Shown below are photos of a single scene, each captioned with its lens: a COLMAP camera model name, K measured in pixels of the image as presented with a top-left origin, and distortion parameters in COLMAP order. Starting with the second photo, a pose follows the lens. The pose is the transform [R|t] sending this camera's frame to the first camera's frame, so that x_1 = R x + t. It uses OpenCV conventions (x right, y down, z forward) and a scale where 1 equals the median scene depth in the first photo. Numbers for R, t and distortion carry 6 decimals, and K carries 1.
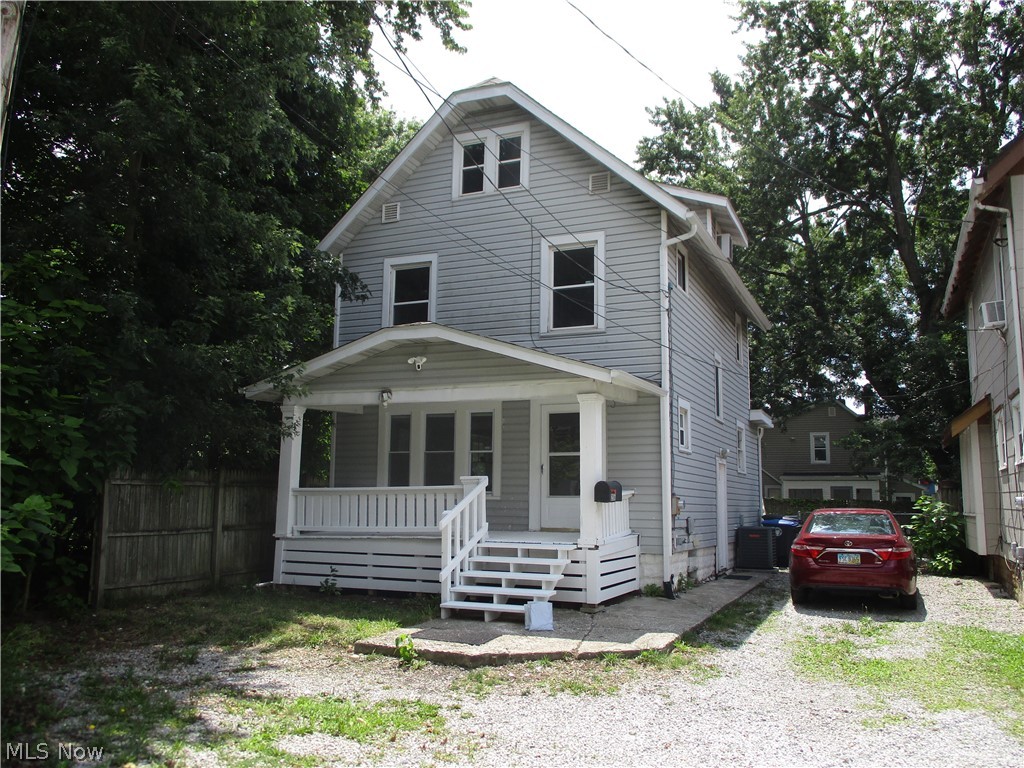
lens RADIAL K [[856.8, 0, 512.8], [0, 856.8, 383.0], [0, 0, 1]] dist [-0.028637, 0.006685]
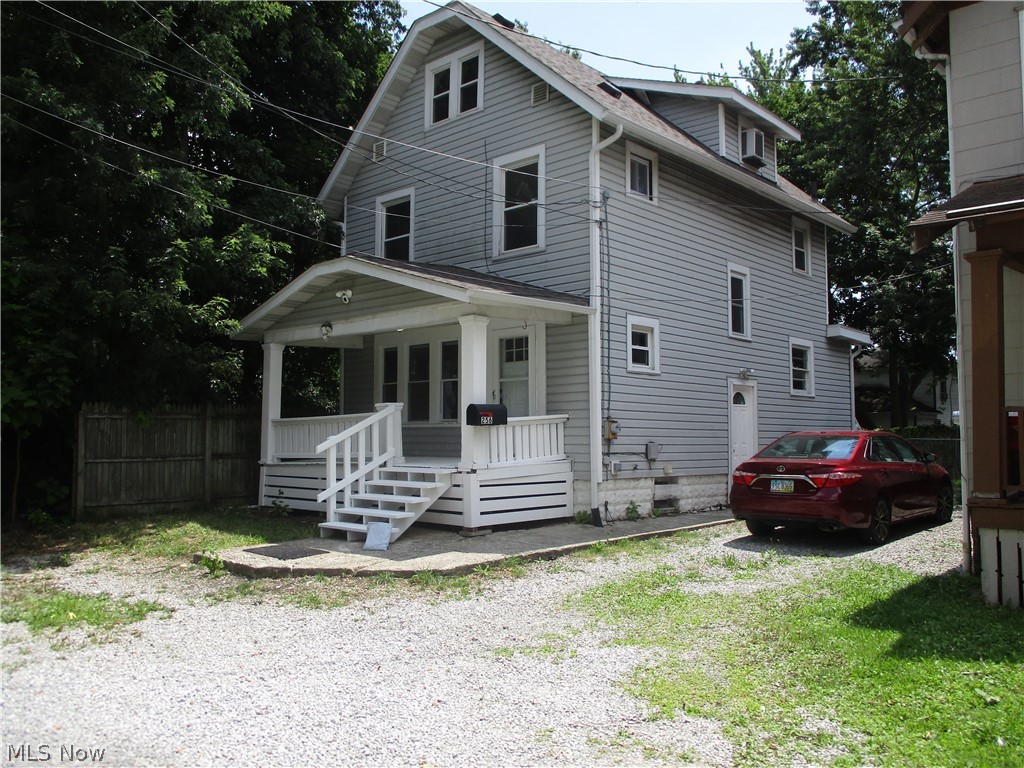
lens RADIAL K [[856.8, 0, 512.4], [0, 856.8, 384.7], [0, 0, 1]] dist [-0.028637, 0.006685]
pose [[0.943602, -0.032748, -0.329460, 0.402080], [0.056938, 0.996321, 0.064044, 0.027545], [0.326150, -0.079191, 0.941995, 0.079216]]
